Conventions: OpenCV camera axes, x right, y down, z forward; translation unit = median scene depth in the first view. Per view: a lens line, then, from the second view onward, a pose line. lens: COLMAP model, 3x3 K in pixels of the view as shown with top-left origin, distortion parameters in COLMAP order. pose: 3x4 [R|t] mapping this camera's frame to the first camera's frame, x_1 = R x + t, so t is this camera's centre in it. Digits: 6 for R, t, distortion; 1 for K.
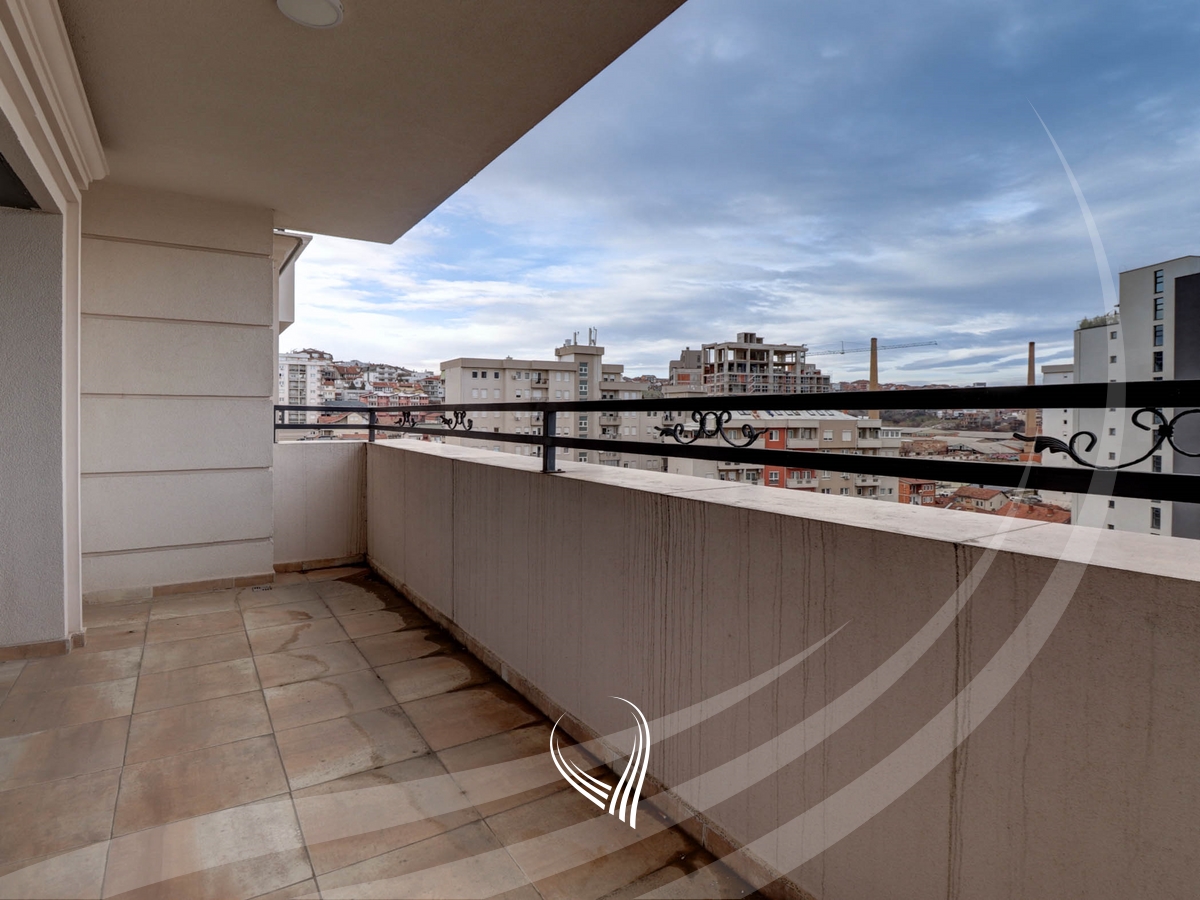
lens RADIAL K [[643.7, 0, 612.3], [0, 643.7, 450.9], [0, 0, 1]] dist [0.006329, -0.000045]
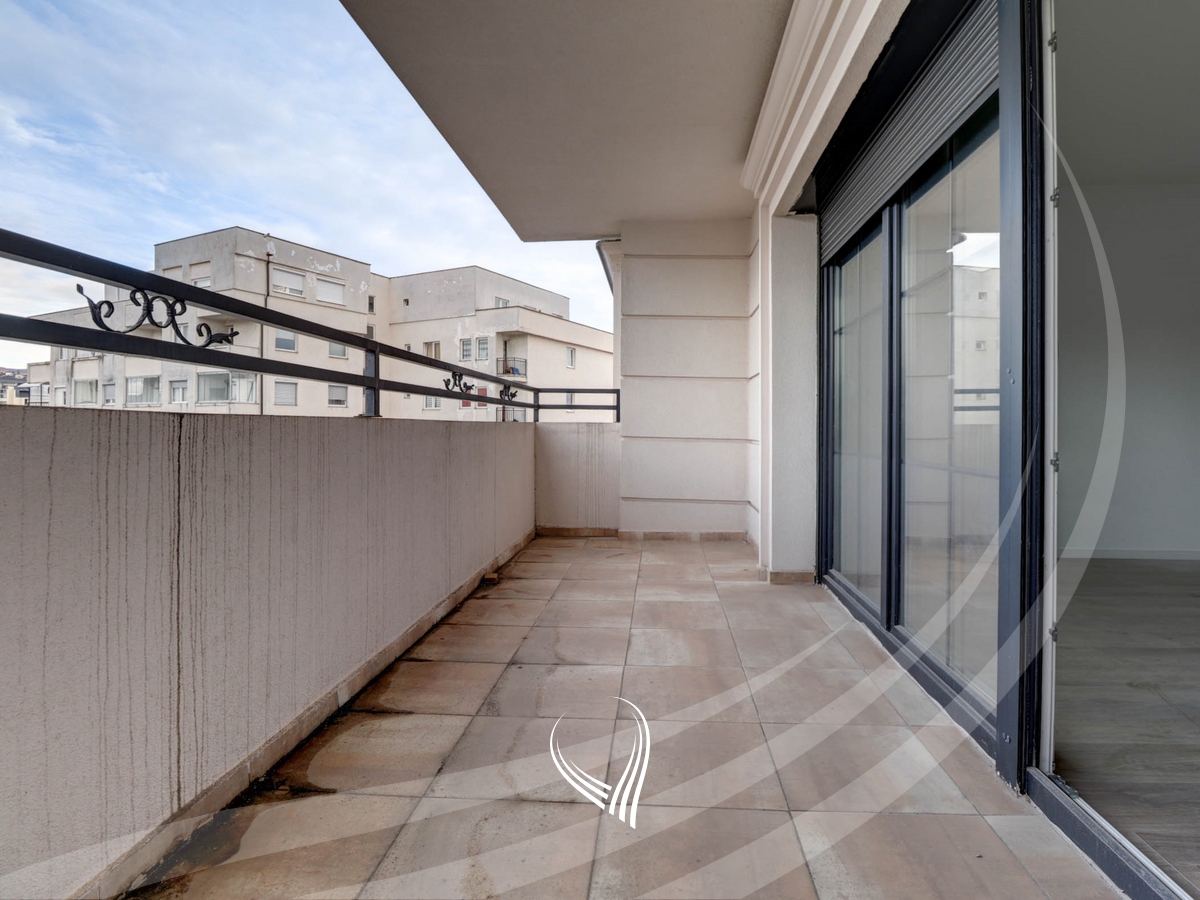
lens RADIAL K [[643.7, 0, 605.1], [0, 643.7, 442.0], [0, 0, 1]] dist [0.006329, -0.000045]
pose [[-0.781447, -0.015530, 0.623778, -0.969445], [0.035750, 0.996934, 0.069607, 0.014690], [-0.622947, 0.076694, -0.778496, 1.536514]]
